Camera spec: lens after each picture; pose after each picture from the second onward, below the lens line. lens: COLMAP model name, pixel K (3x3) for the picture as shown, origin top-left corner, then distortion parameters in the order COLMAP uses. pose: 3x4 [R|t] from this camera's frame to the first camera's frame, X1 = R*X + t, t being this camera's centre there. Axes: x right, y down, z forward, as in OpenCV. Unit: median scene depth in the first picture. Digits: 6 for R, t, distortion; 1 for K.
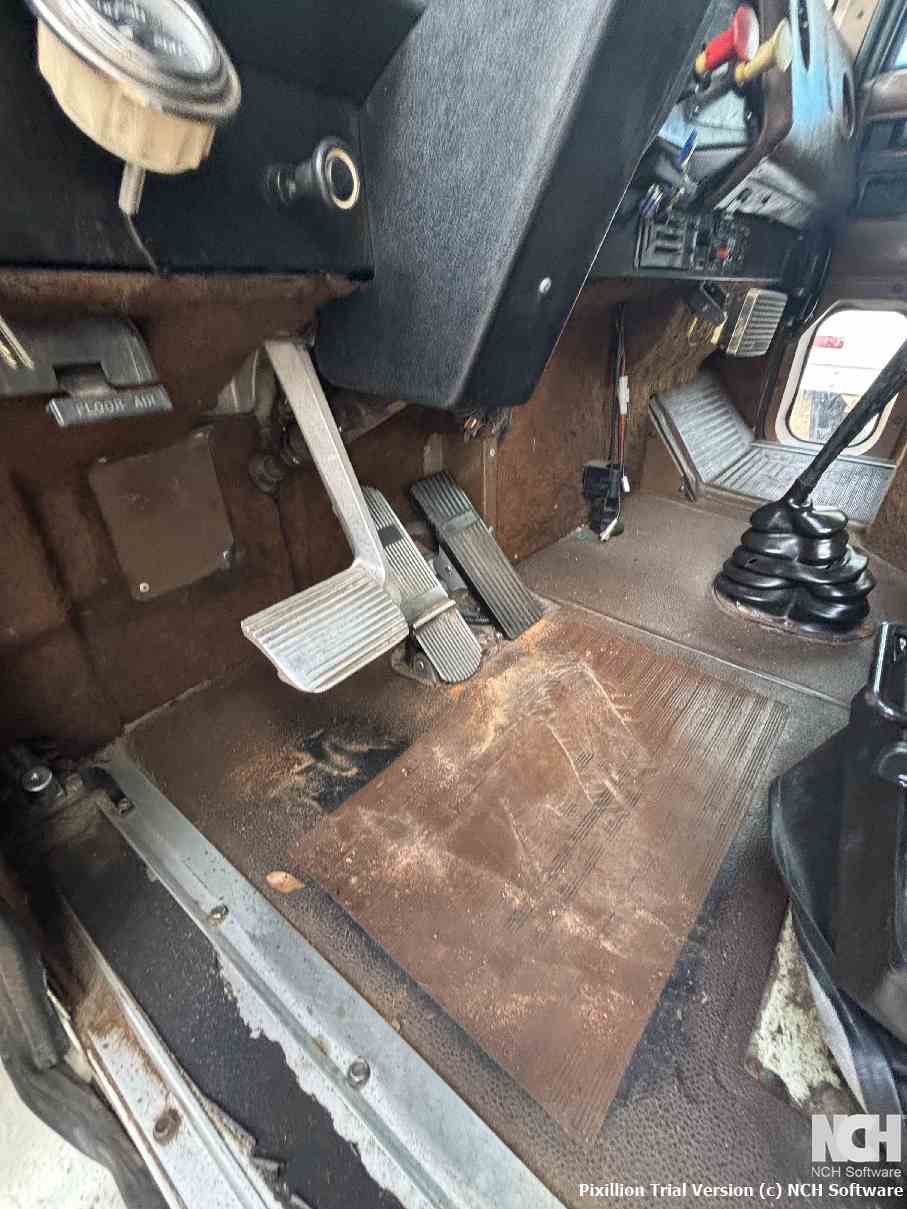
lens RADIAL K [[543.9, 0, 451.8], [0, 543.9, 600.5], [0, 0, 1]] dist [-0.000021, 0.000892]
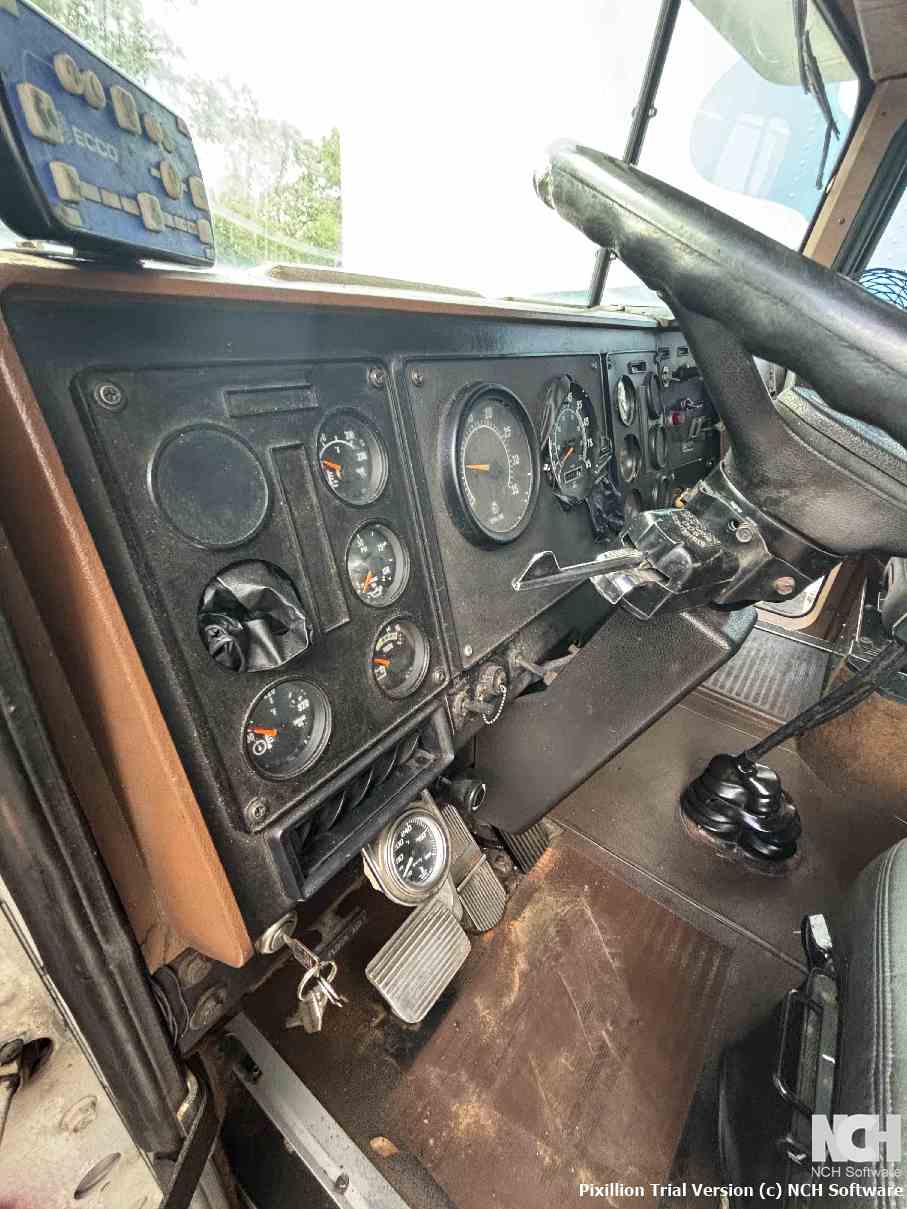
lens RADIAL K [[543.9, 0, 459.3], [0, 543.9, 604.2], [0, 0, 1]] dist [-0.000021, 0.000892]
pose [[0.997239, 0.036787, 0.064512, -0.196113], [-0.034281, 0.998631, -0.039519, -0.644753], [-0.065877, 0.037199, 0.997134, -0.362828]]
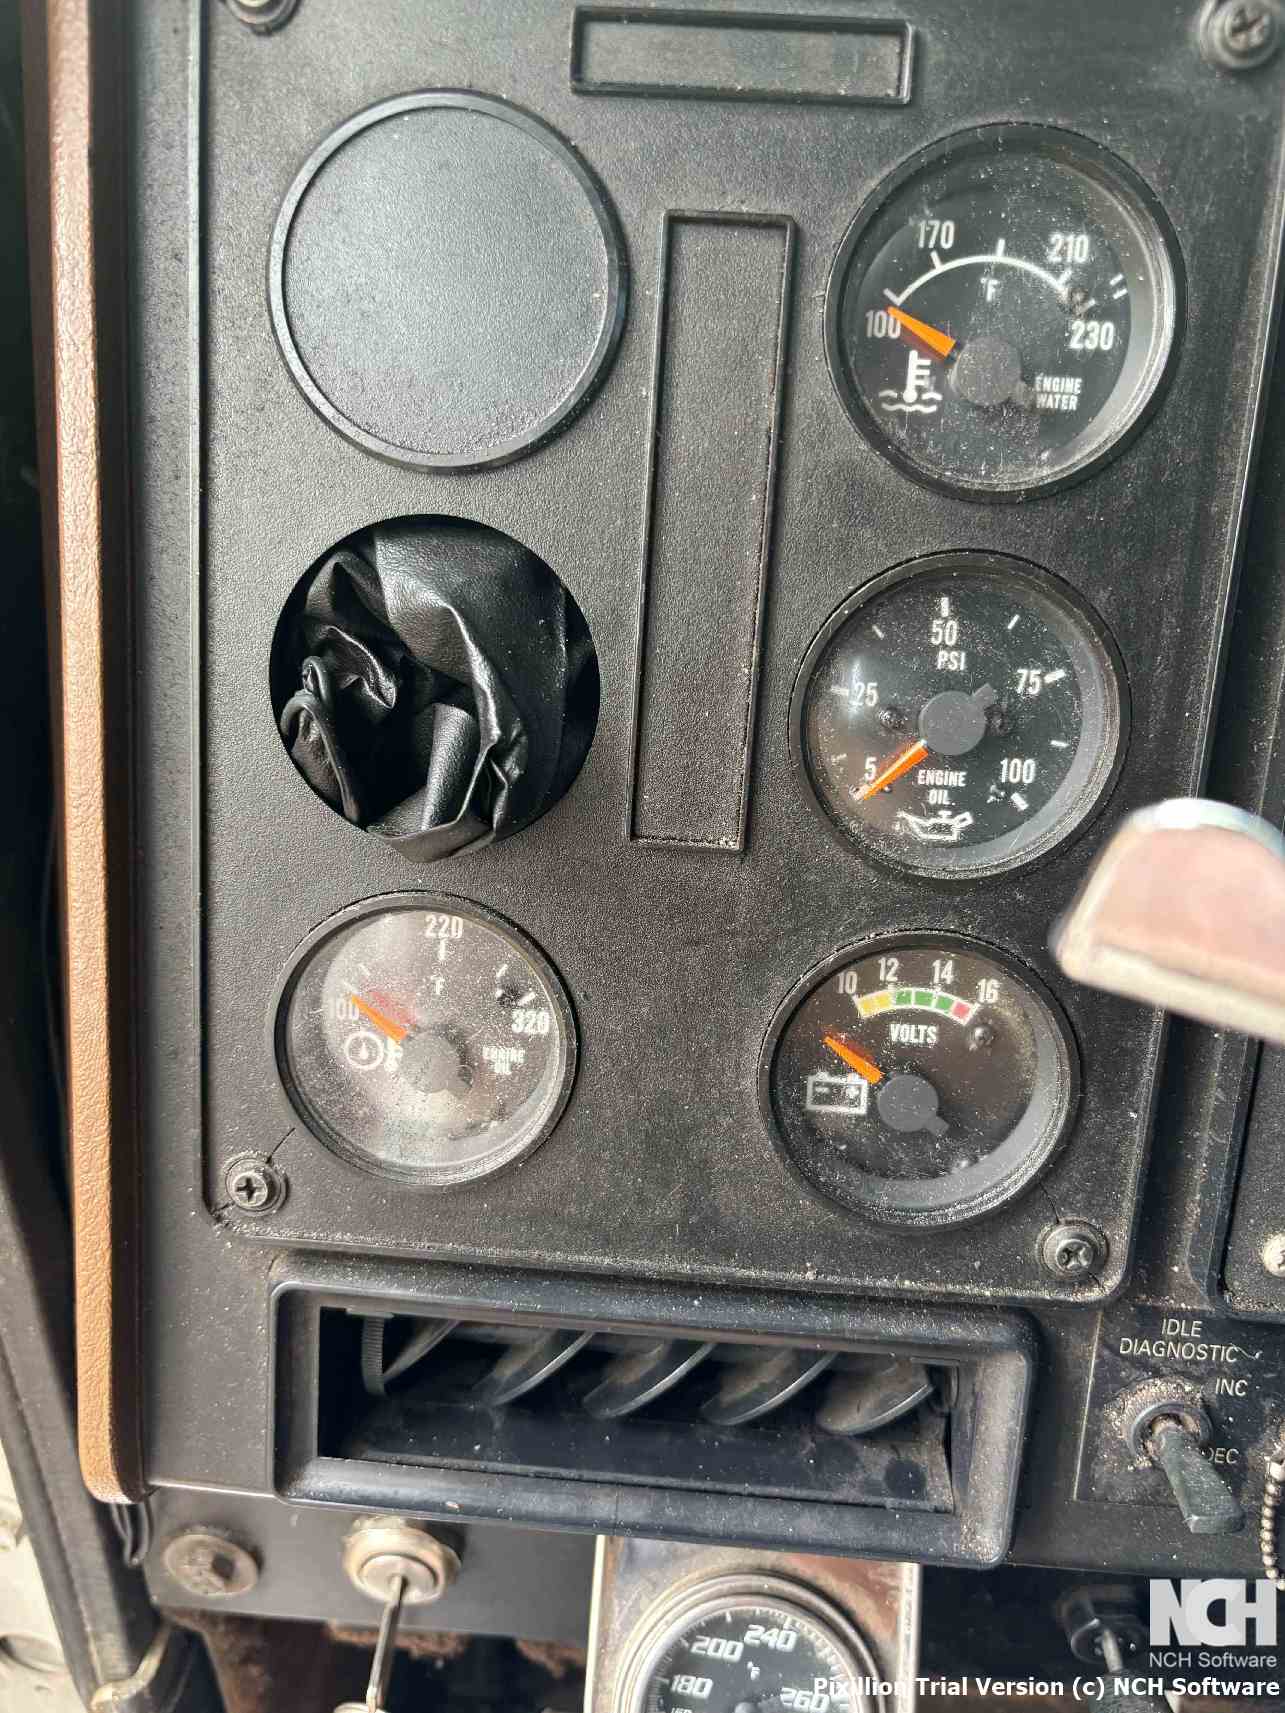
lens RADIAL K [[1307.7, 0, 638.4], [0, 1307.7, 856.8], [0, 0, 1]] dist [0.006256, -0.025884]
pose [[0.543708, 0.419931, -0.726663, -0.001710], [-0.451796, 0.876112, 0.168250, -0.697006], [0.707291, 0.236825, 0.666073, -0.081074]]
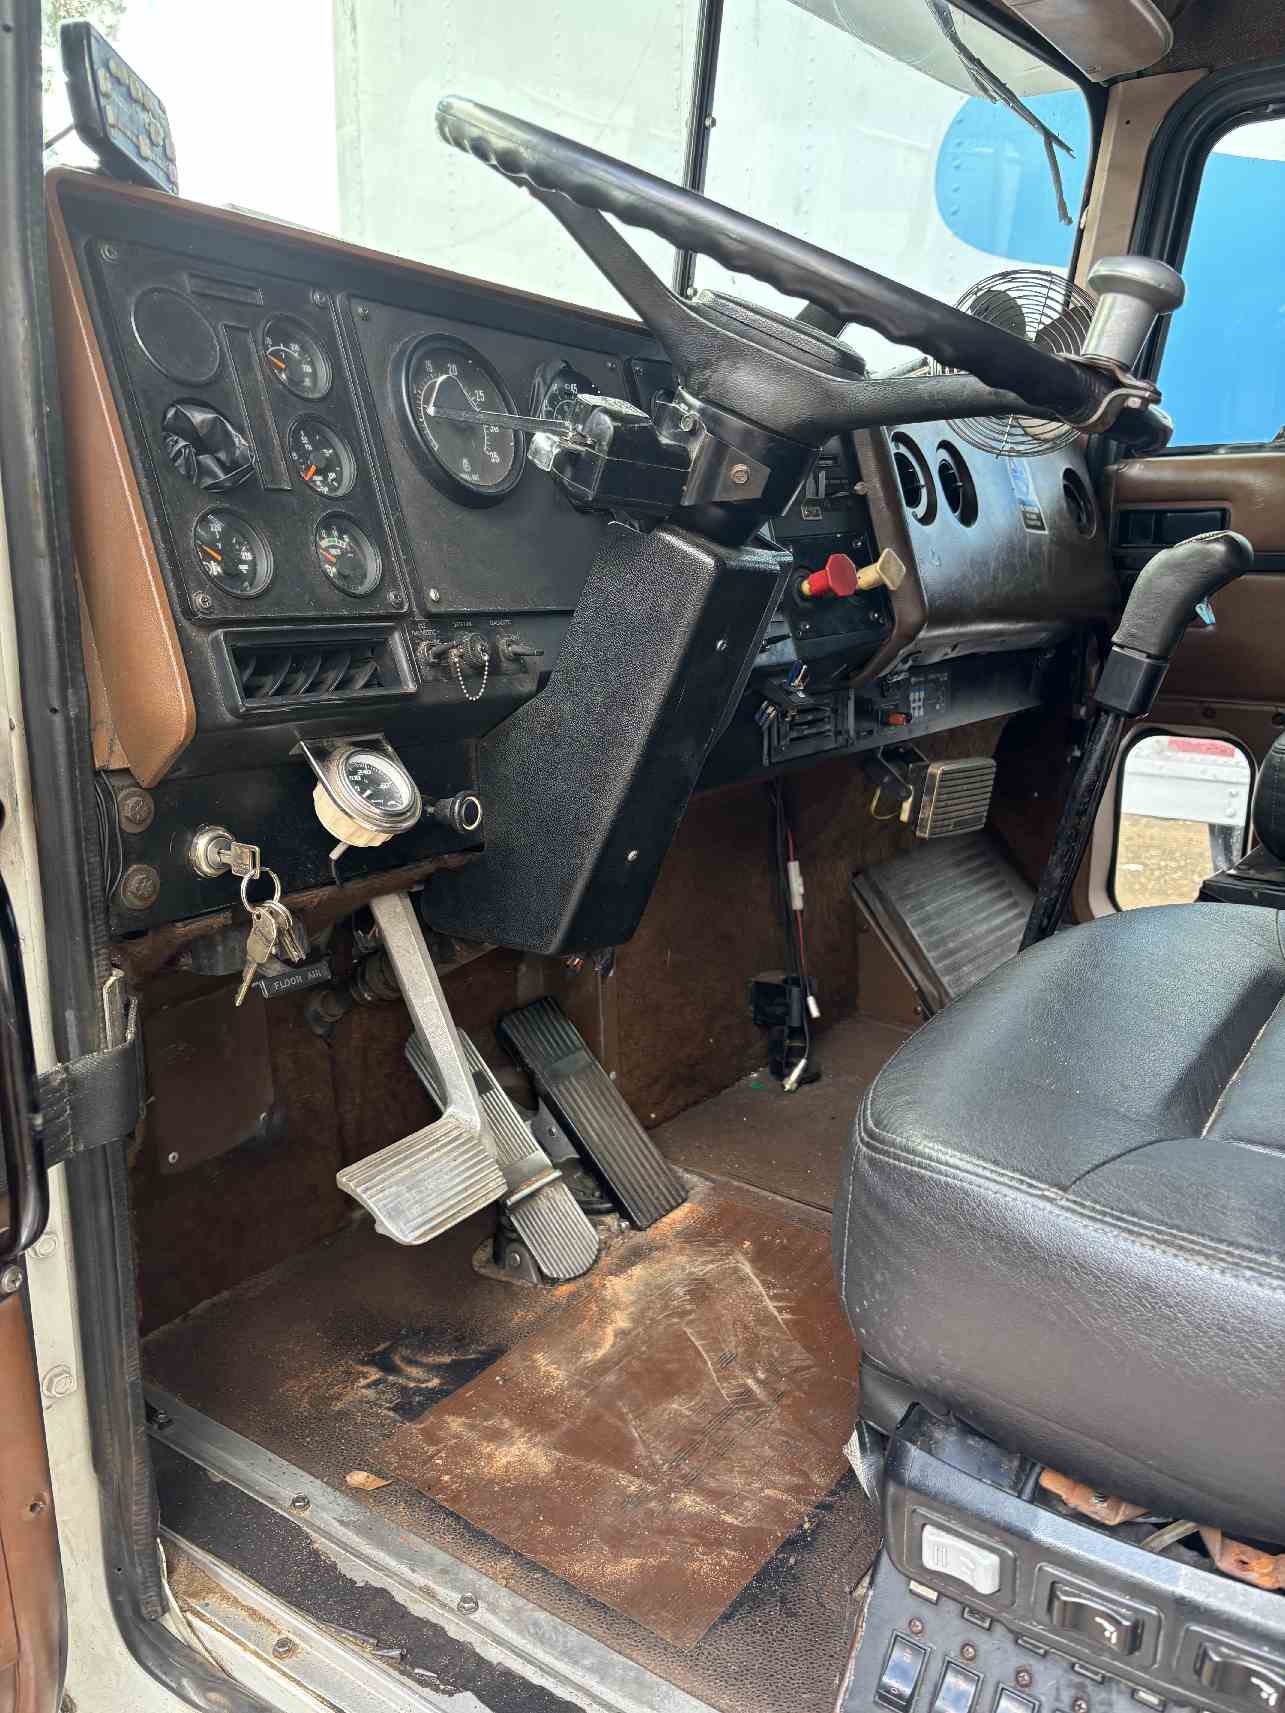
lens RADIAL K [[1307.7, 0, 645.4], [0, 1307.7, 848.3], [0, 0, 1]] dist [0.006256, -0.025884]
pose [[0.997811, -0.012686, 0.064907, 0.011756], [0.032249, 0.950174, -0.310049, 0.168612], [-0.057739, 0.311463, 0.948502, -1.035832]]
